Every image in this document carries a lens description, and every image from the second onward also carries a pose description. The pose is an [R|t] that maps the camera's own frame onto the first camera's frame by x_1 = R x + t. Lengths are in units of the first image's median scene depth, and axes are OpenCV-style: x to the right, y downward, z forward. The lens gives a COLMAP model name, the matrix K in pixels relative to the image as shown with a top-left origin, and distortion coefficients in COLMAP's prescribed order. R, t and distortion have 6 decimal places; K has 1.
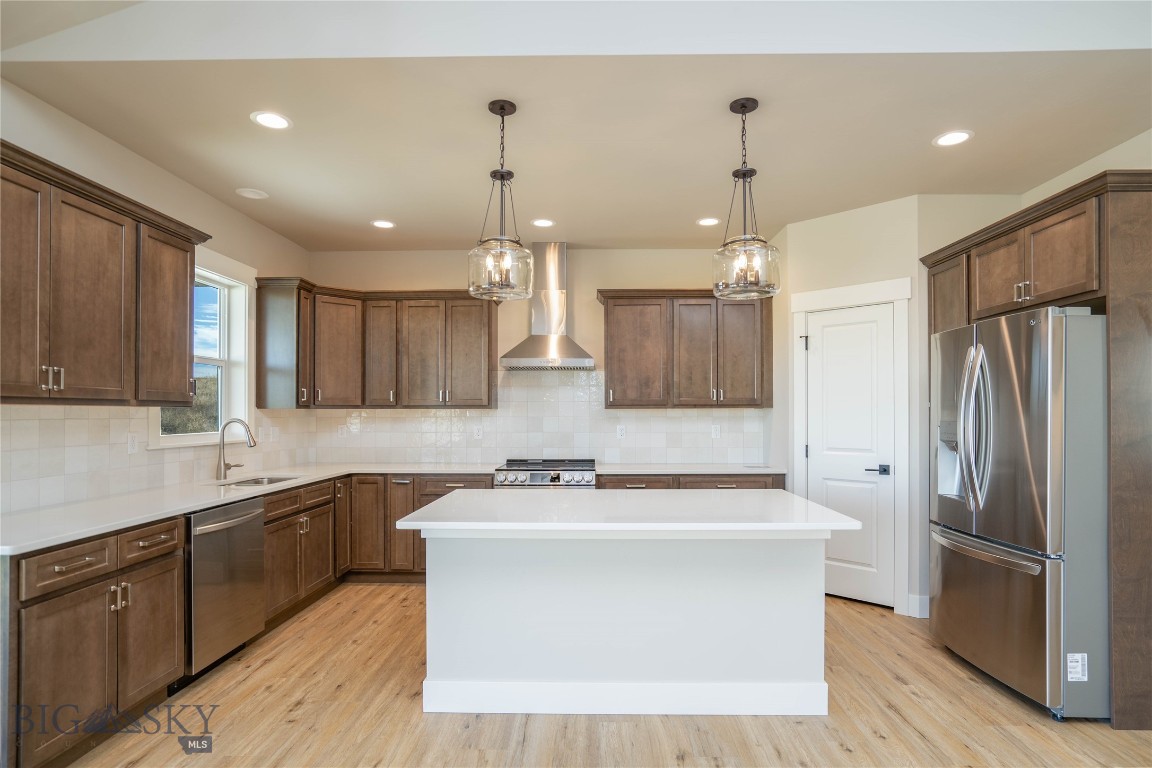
lens RADIAL K [[618.4, 0, 583.9], [0, 618.4, 408.1], [0, 0, 1]] dist [-0.037136, 0.018949]
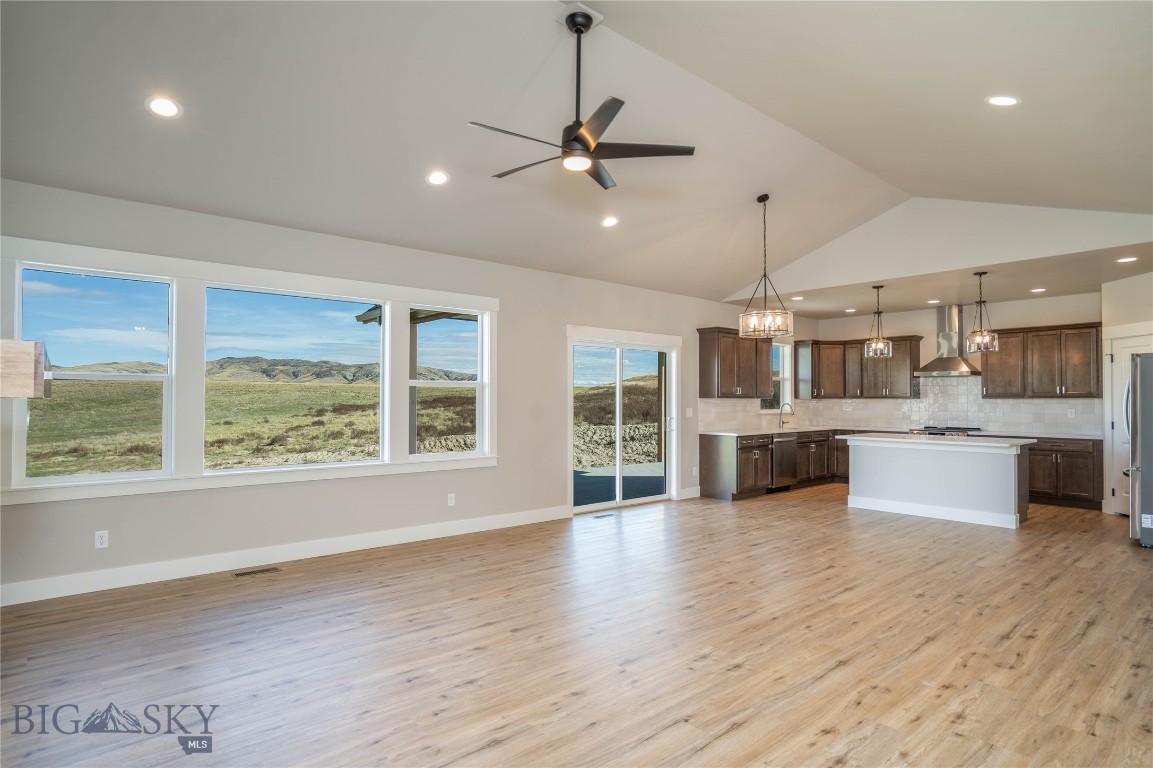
lens RADIAL K [[618.9, 0, 570.2], [0, 618.9, 388.4], [0, 0, 1]] dist [-0.037136, 0.018949]
pose [[0.665596, -0.010959, -0.746232, 0.827623], [0.004172, 0.999931, -0.010963, -0.020730], [0.746301, 0.004184, 0.665596, -1.528489]]
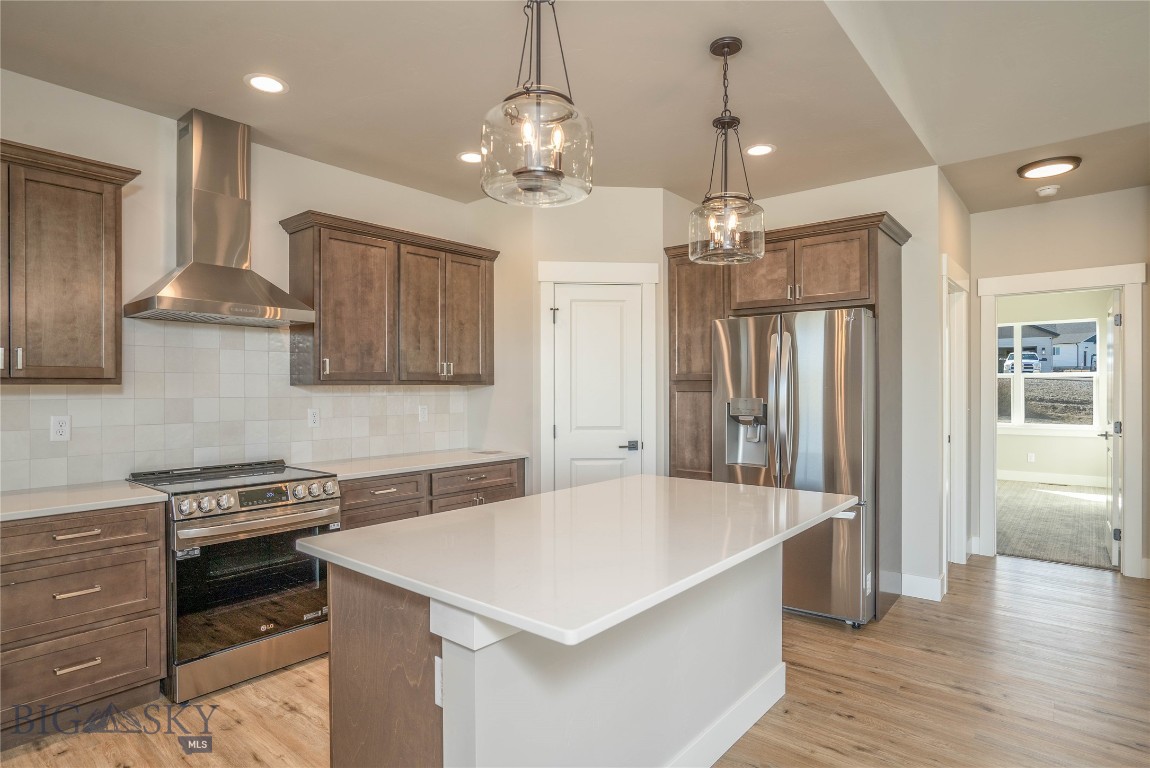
lens RADIAL K [[617.3, 0, 572.4], [0, 617.3, 391.9], [0, 0, 1]] dist [-0.037136, 0.018949]
pose [[0.628963, -0.005258, 0.777418, -0.483252], [-0.005347, 0.999924, 0.011089, -0.001103], [-0.777417, -0.011131, 0.628887, 0.522548]]
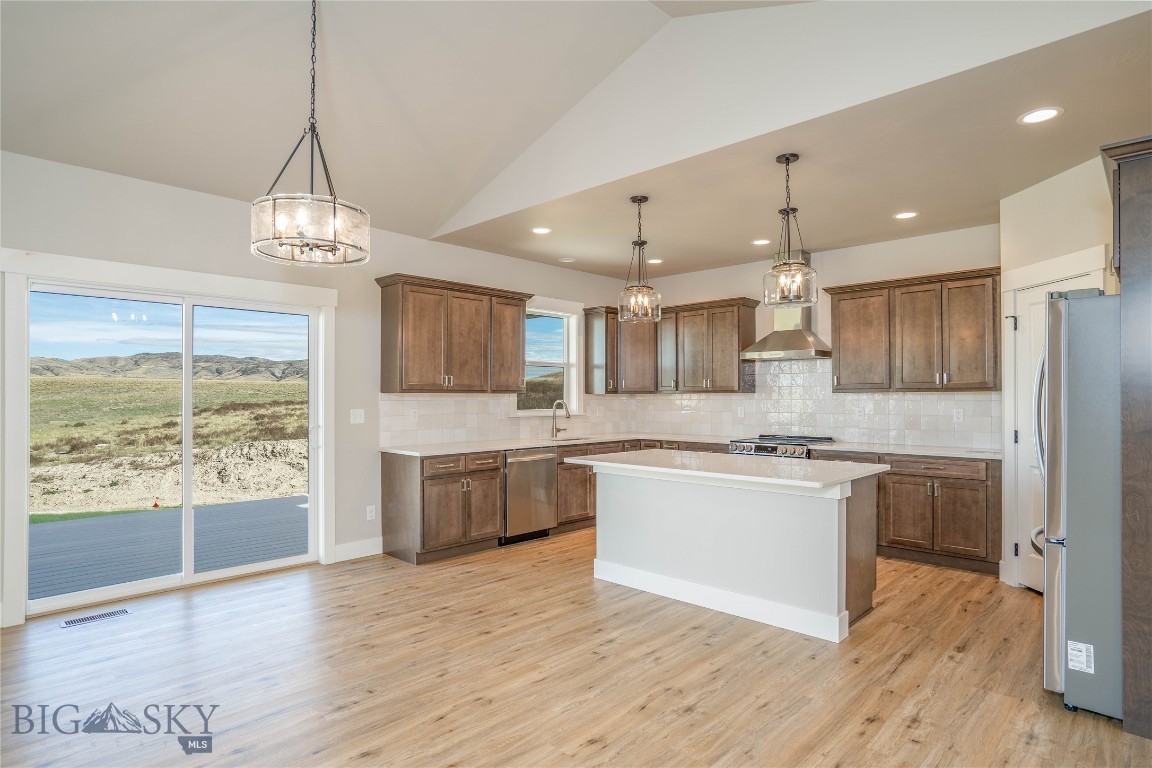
lens RADIAL K [[618.4, 0, 576.6], [0, 618.4, 390.2], [0, 0, 1]] dist [-0.037136, 0.018949]
pose [[0.733317, -0.006866, -0.679852, 0.690197], [0.005792, 0.999976, -0.003850, -0.003460], [0.679862, -0.001115, 0.733340, -0.210584]]
